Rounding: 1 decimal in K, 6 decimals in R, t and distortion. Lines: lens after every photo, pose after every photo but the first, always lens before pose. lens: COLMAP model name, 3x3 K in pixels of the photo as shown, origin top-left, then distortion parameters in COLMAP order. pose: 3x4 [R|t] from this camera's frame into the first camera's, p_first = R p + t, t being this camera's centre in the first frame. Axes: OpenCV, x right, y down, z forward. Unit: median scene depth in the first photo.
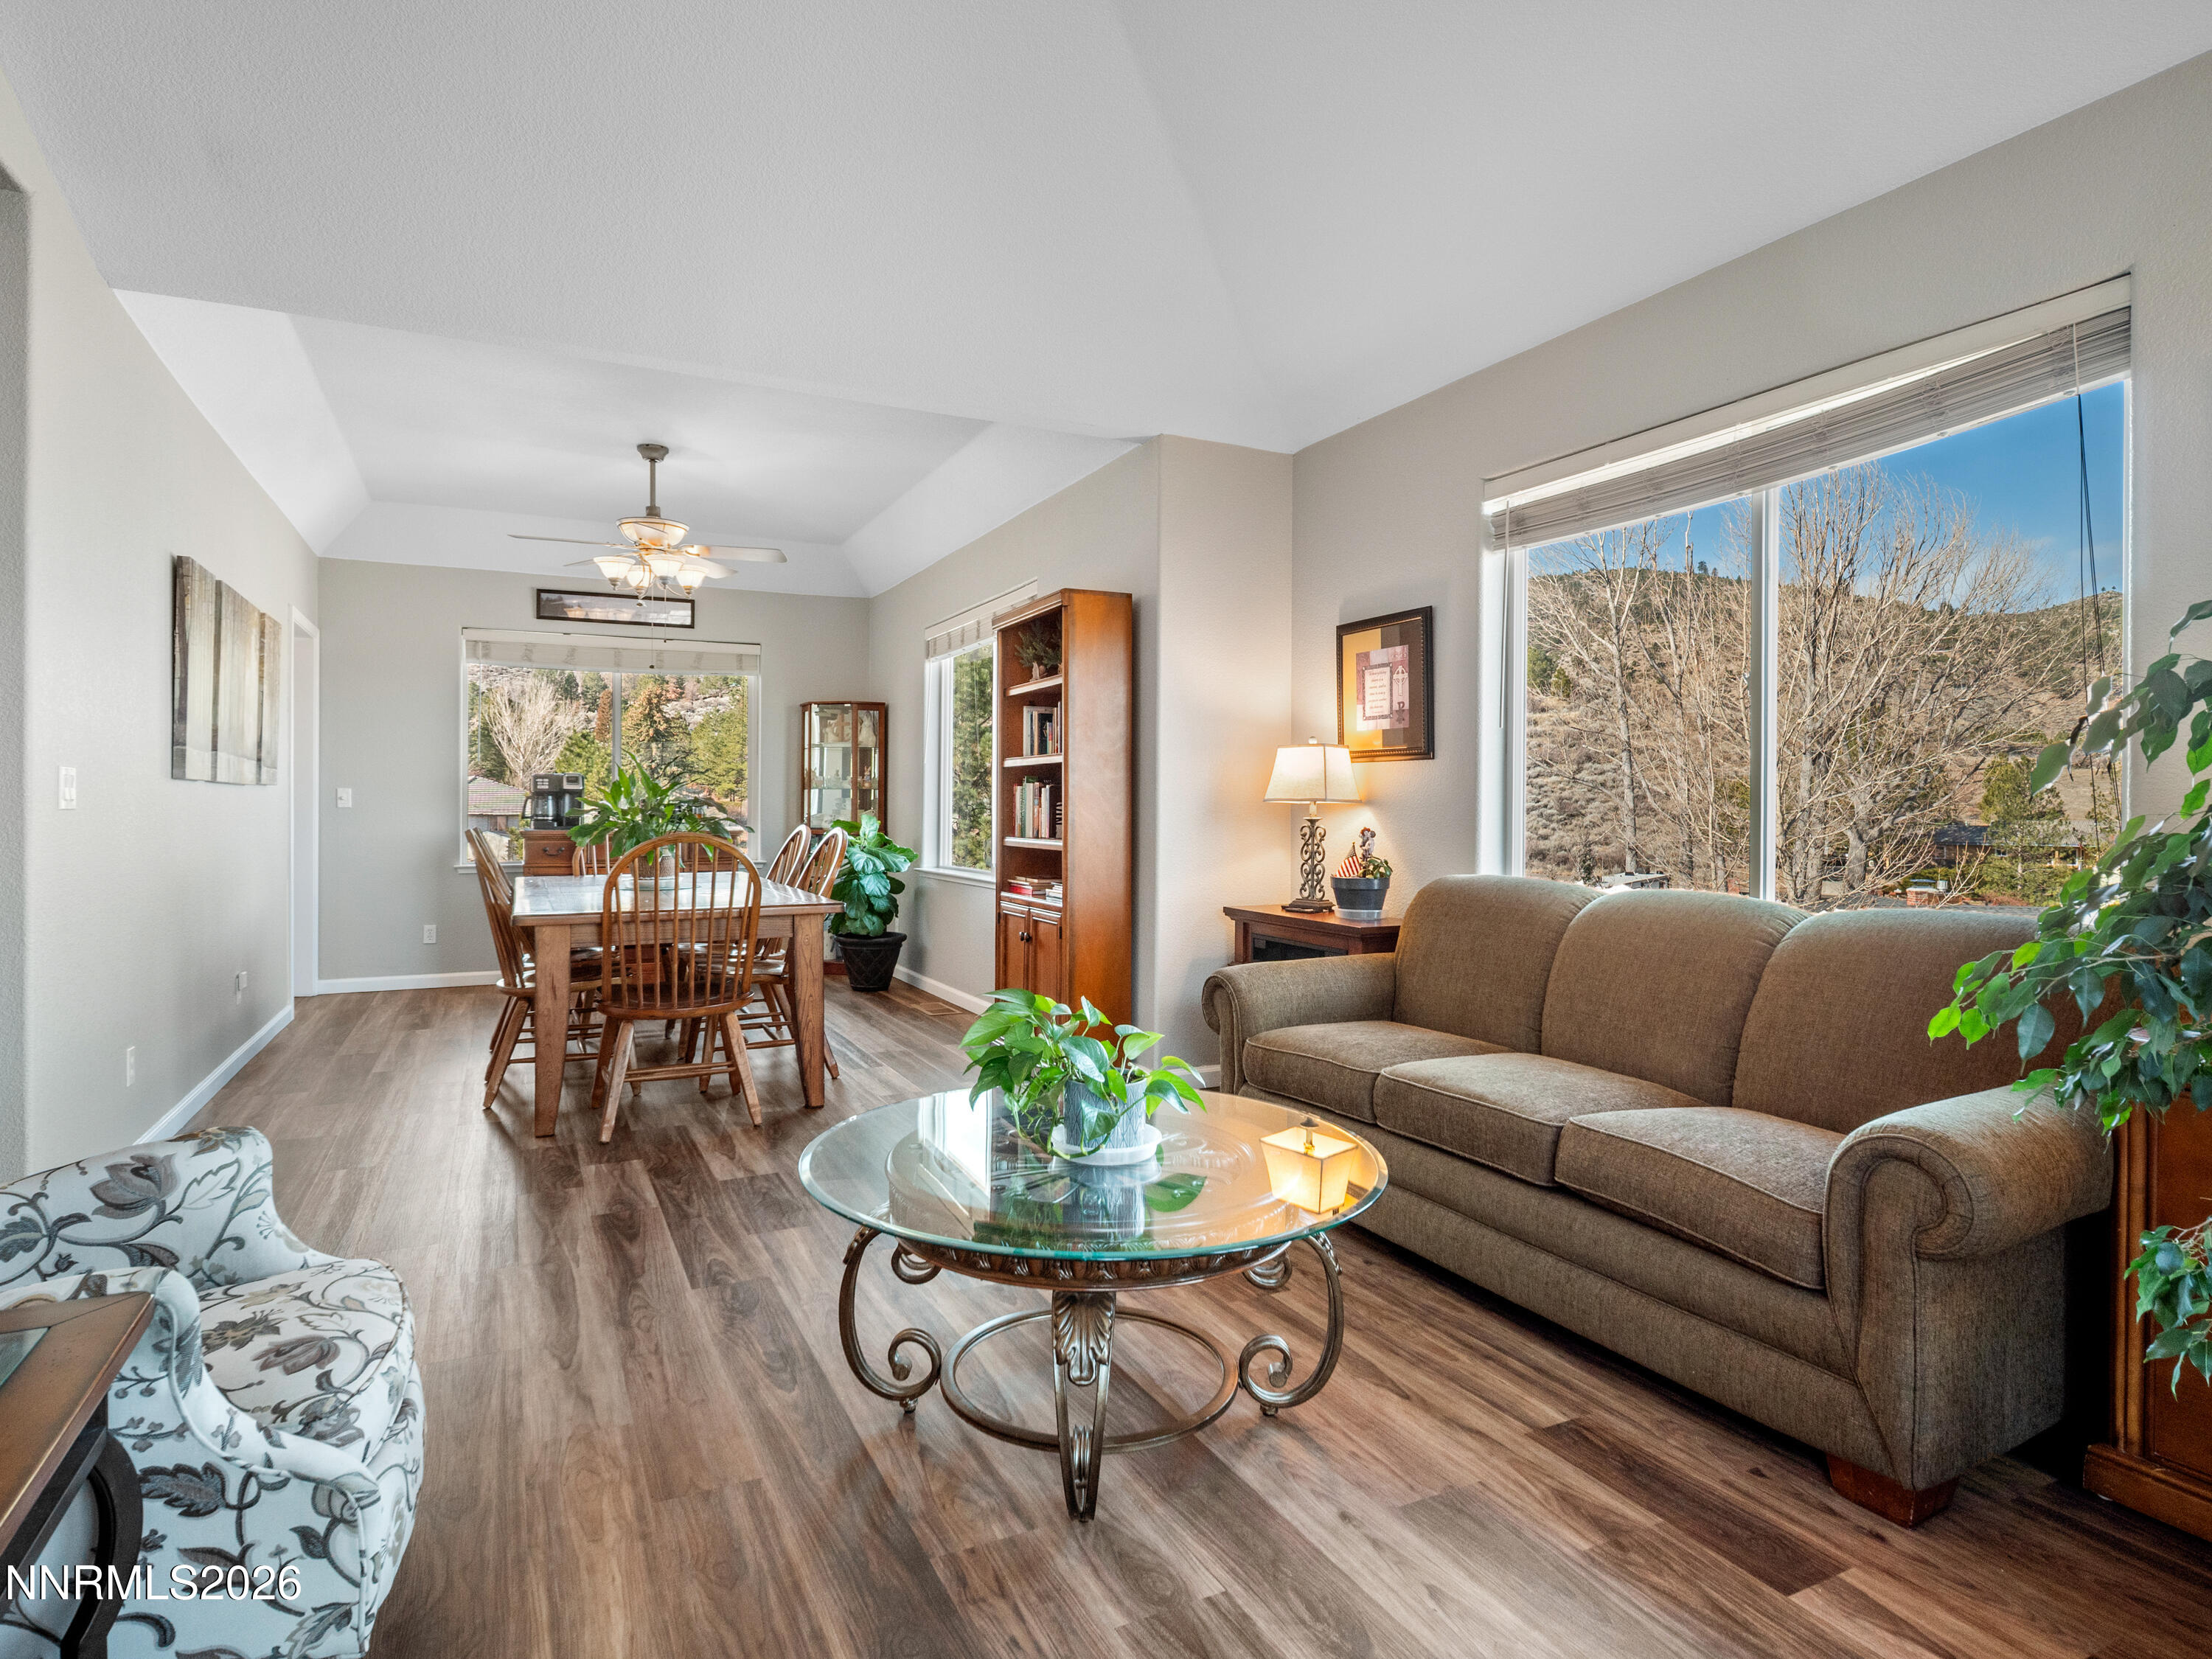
lens RADIAL K [[1210.9, 0, 1086.1], [0, 1210.9, 809.9], [0, 0, 1]] dist [0.004449, -0.006781]
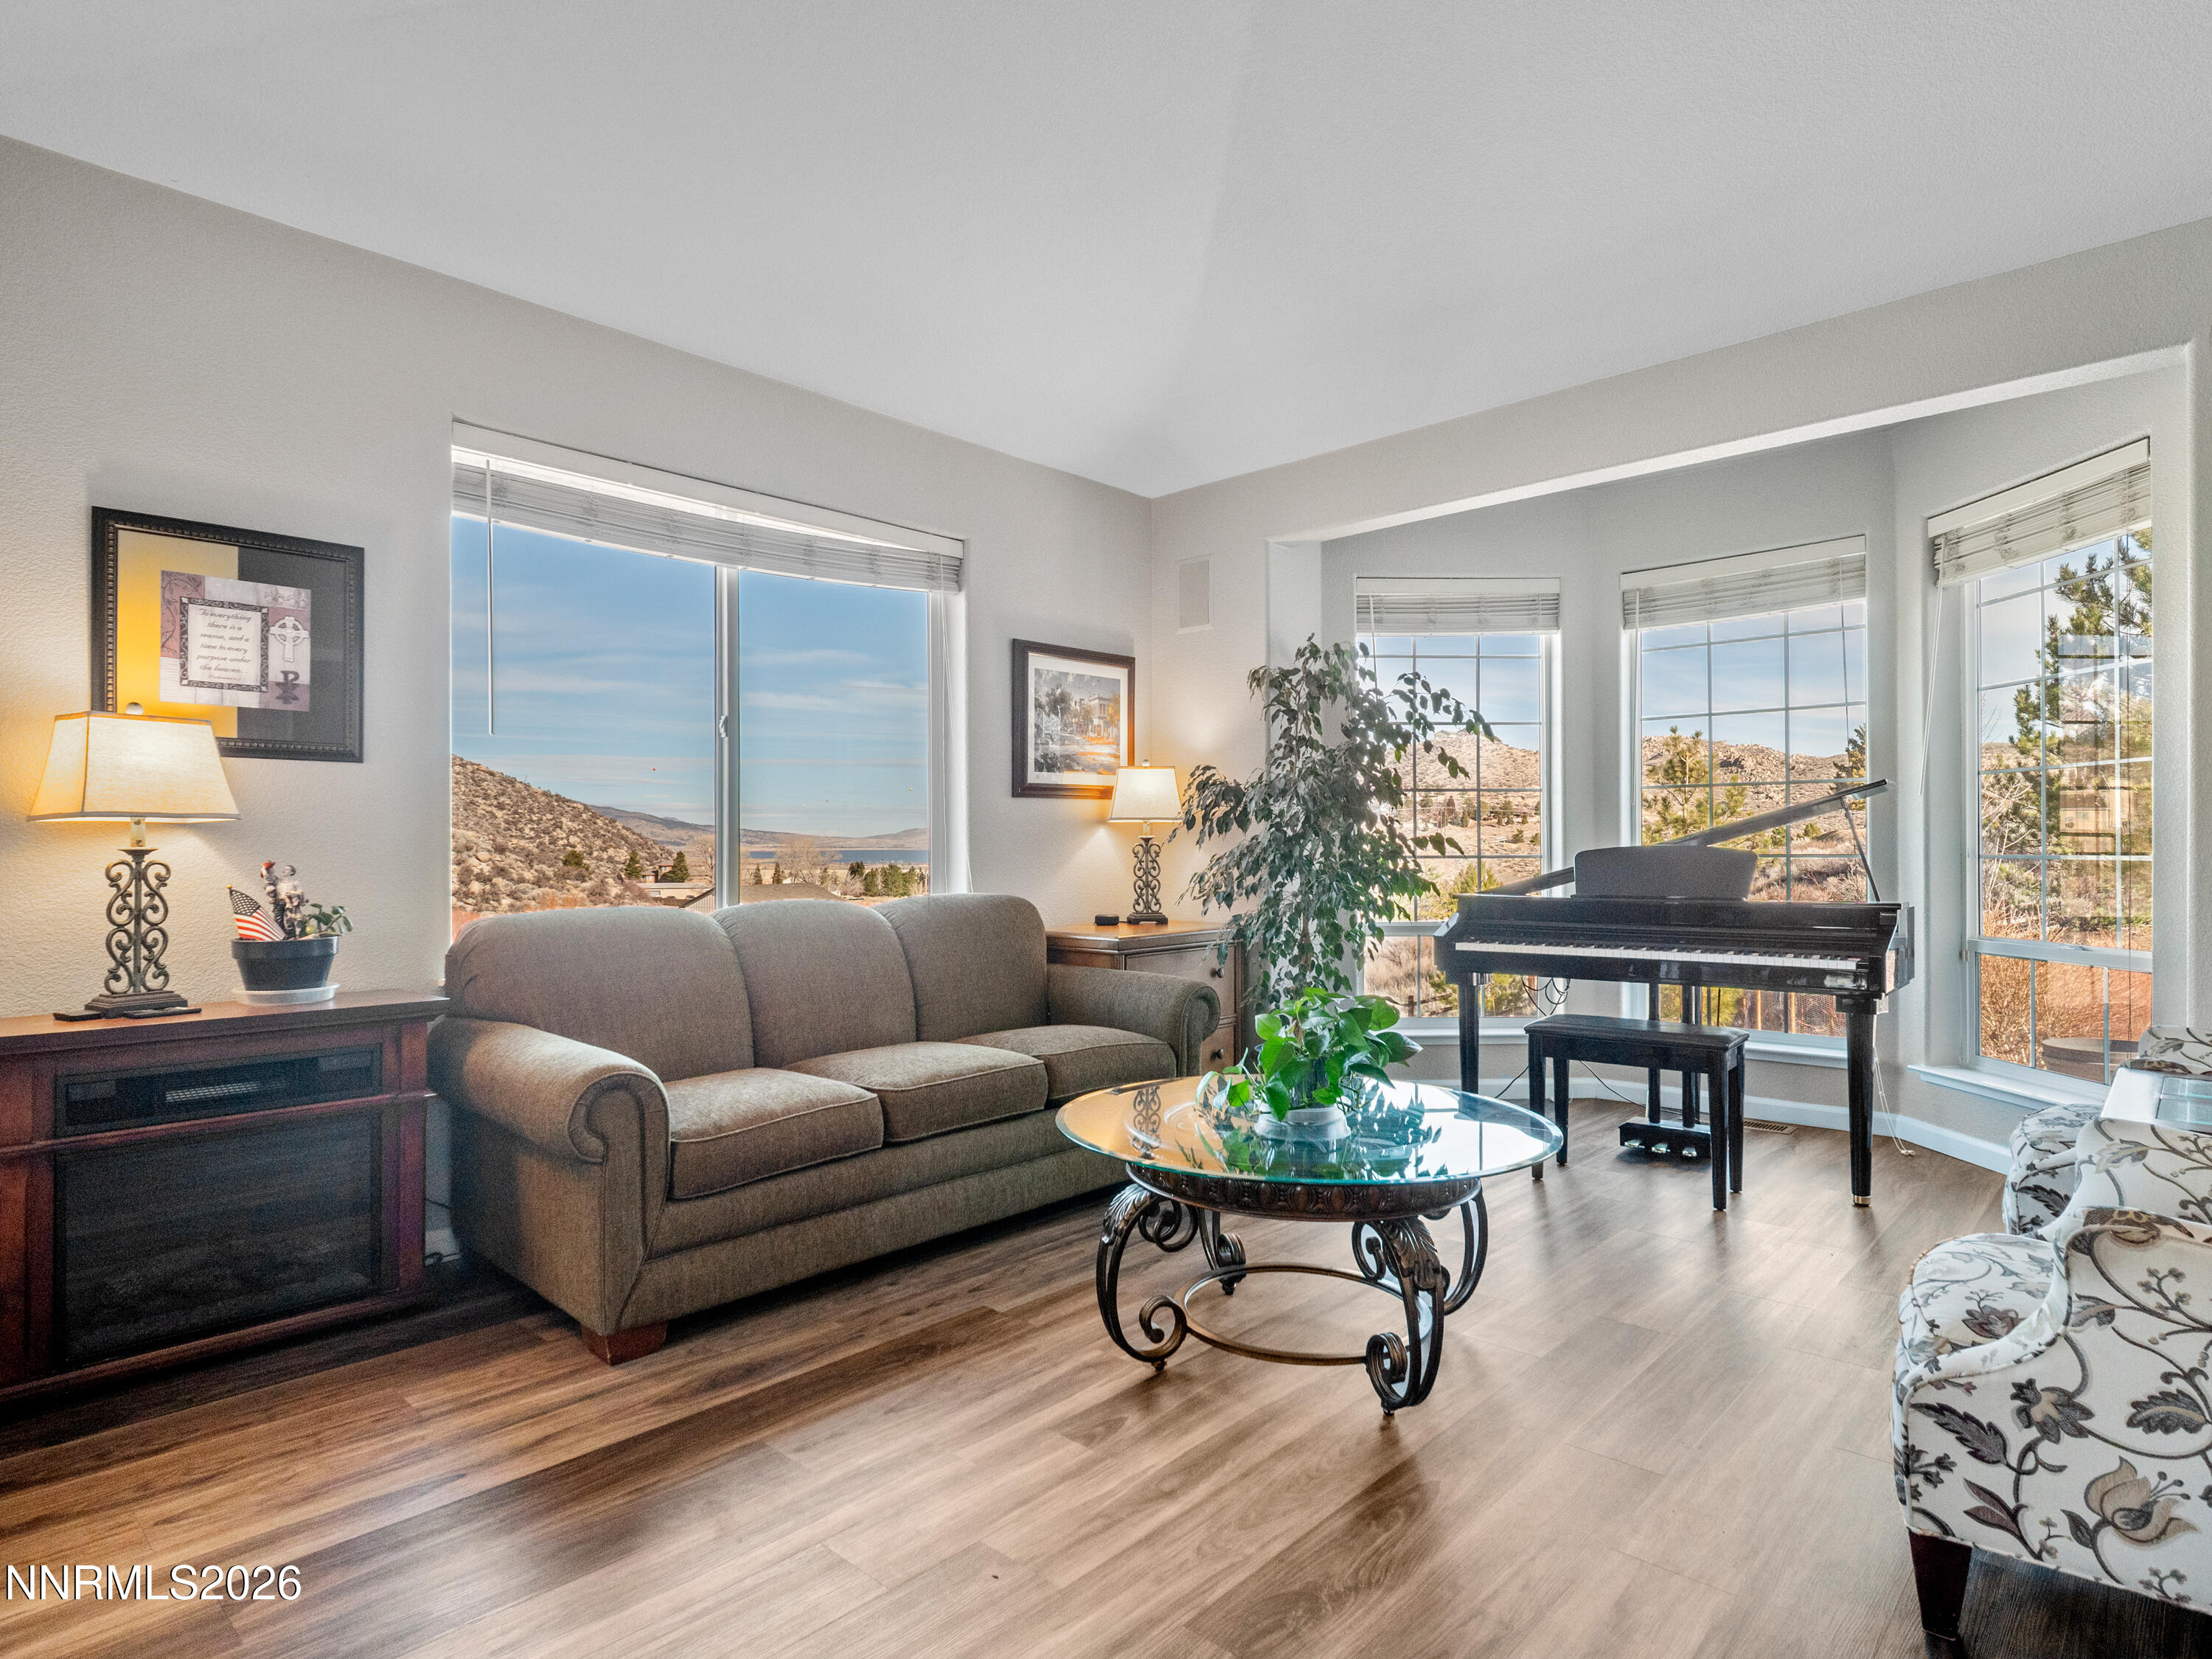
lens RADIAL K [[1210.9, 0, 1101.1], [0, 1210.9, 841.8], [0, 0, 1]] dist [0.004449, -0.006781]
pose [[-0.365405, -0.001810, 0.930847, -0.519923], [0.004563, 0.999983, 0.003736, 0.004142], [-0.930837, 0.005613, -0.365391, 0.823707]]
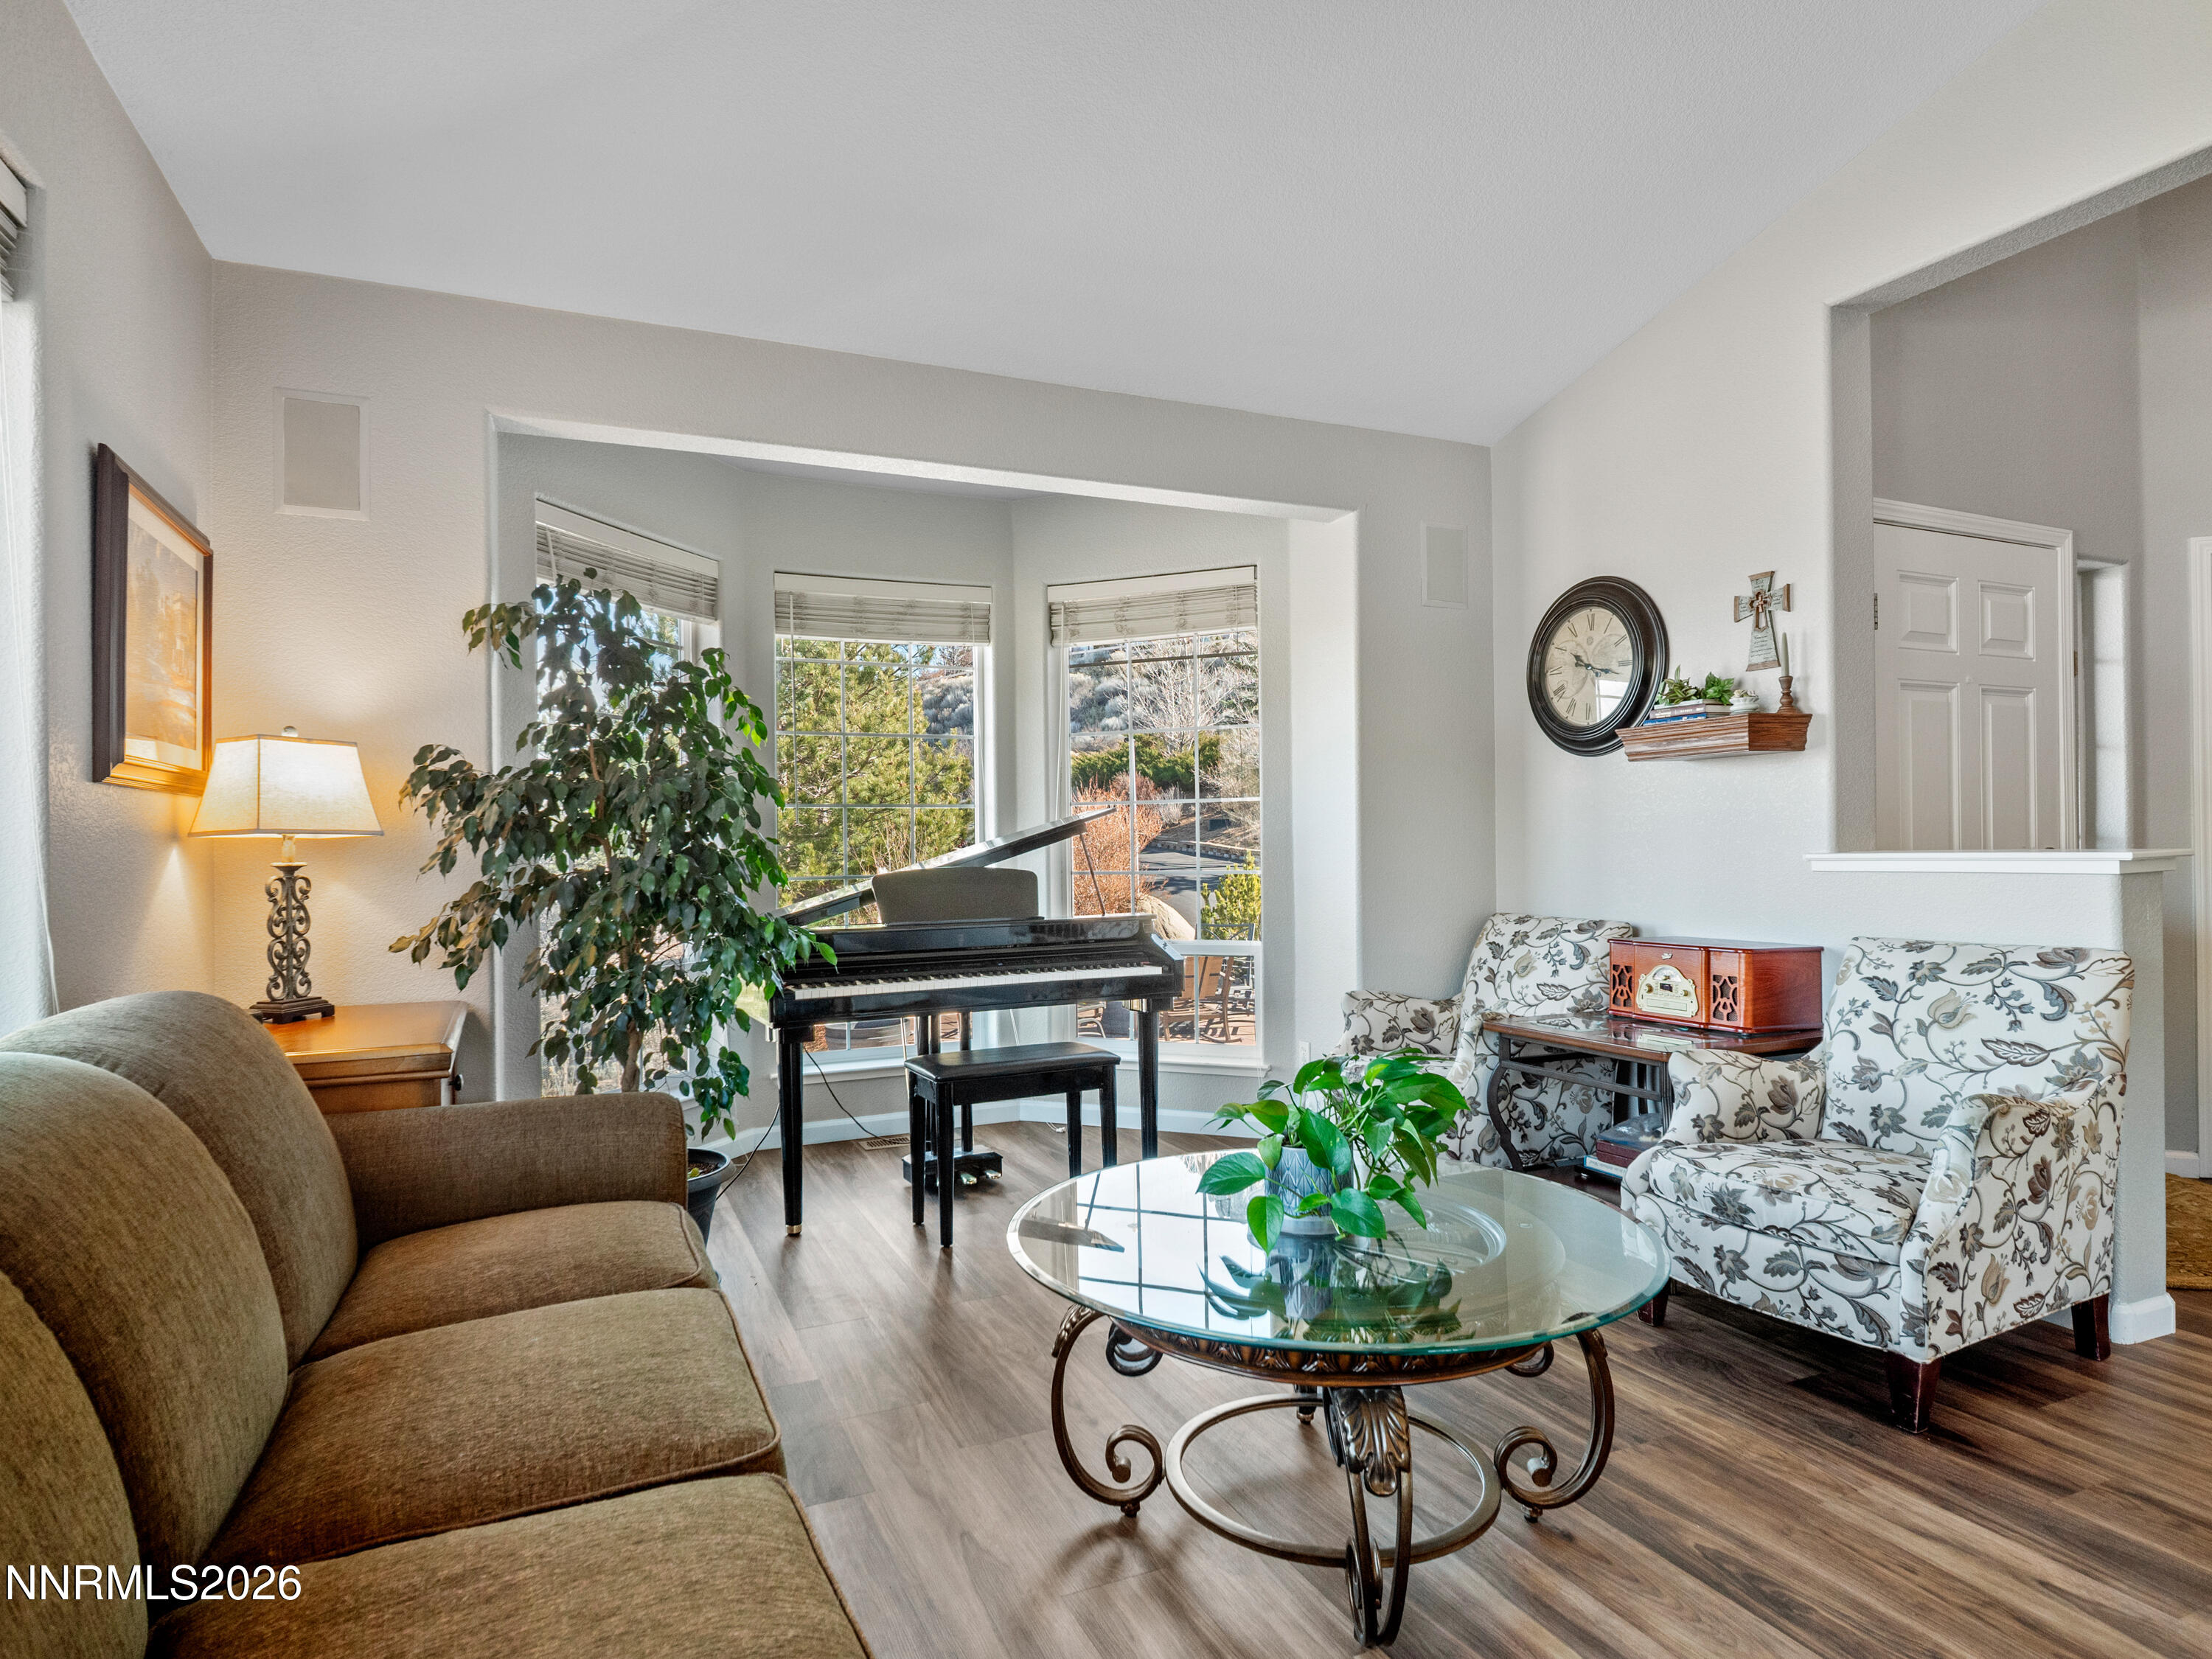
lens RADIAL K [[1210.9, 0, 1096.2], [0, 1210.9, 851.8], [0, 0, 1]] dist [0.004449, -0.006781]
pose [[-0.999091, 0.007052, 0.042039, 0.067935], [0.007051, 0.999975, -0.000178, 0.000580], [-0.042039, 0.000118, -0.999116, 0.983168]]
